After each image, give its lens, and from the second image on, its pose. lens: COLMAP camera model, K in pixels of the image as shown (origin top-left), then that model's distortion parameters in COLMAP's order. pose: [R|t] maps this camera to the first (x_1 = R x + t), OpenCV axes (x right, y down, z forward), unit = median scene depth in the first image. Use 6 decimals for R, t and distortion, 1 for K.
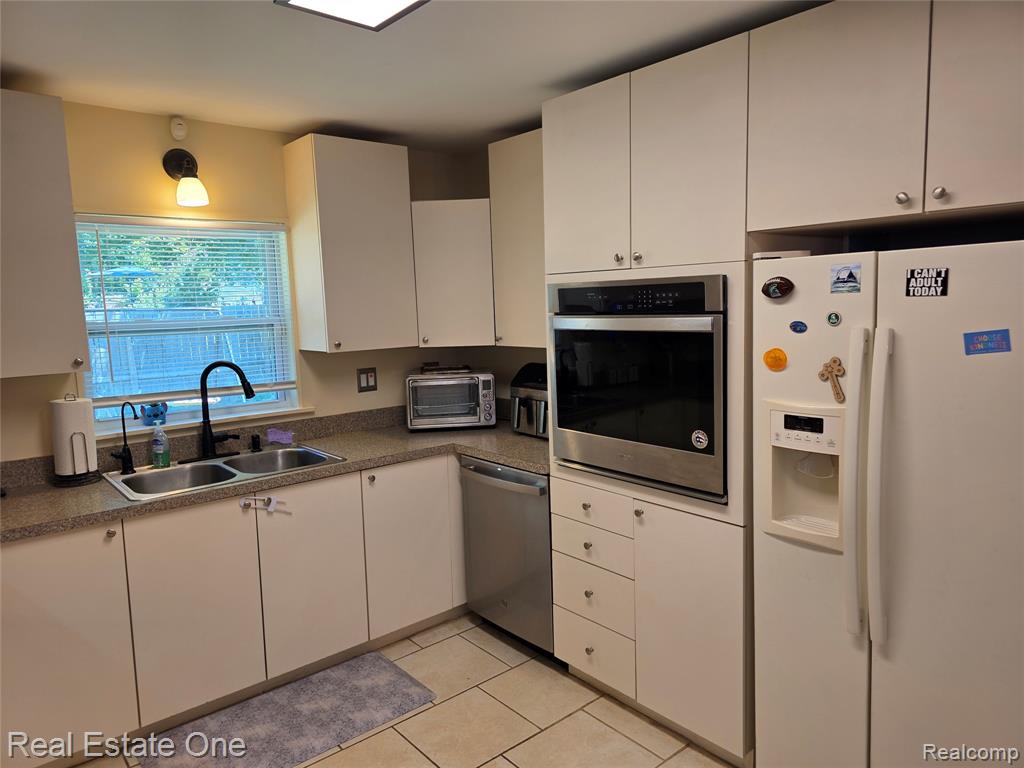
lens RADIAL K [[689.9, 0, 507.0], [0, 689.9, 379.6], [0, 0, 1]] dist [0.032199, -0.007237]
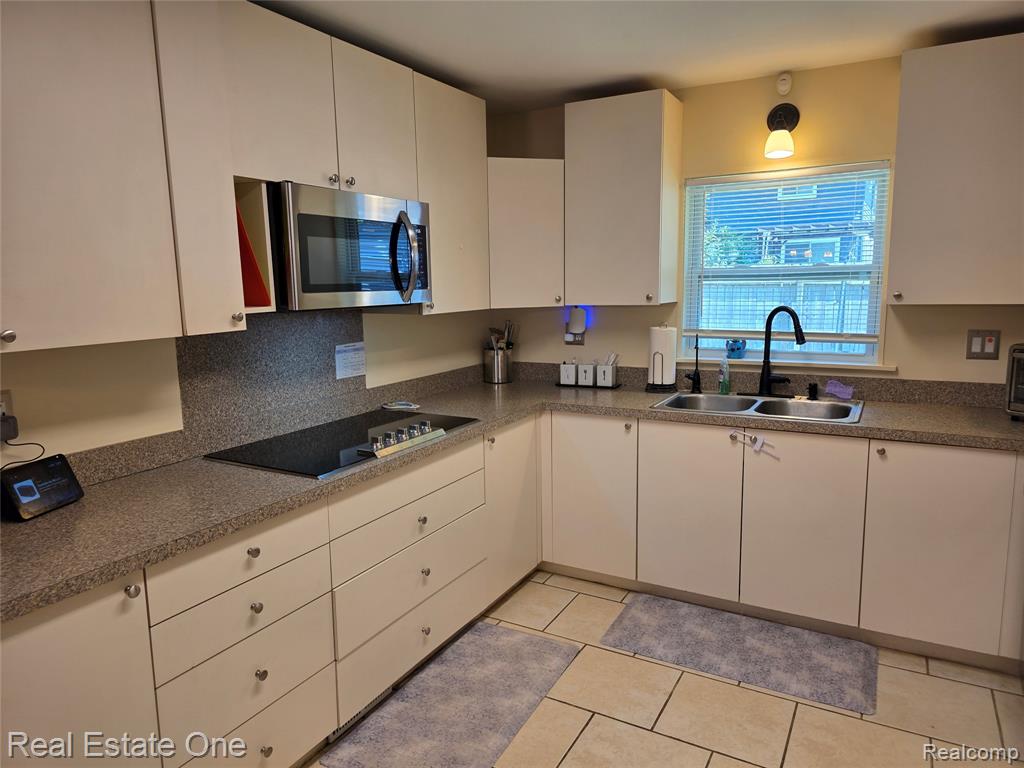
lens RADIAL K [[689.9, 0, 508.9], [0, 689.9, 387.4], [0, 0, 1]] dist [0.032199, -0.007237]
pose [[0.356948, 0.167490, -0.918986, 0.429808], [-0.099799, 0.985001, 0.140759, -0.012578], [0.928778, 0.041470, 0.368309, 0.239667]]
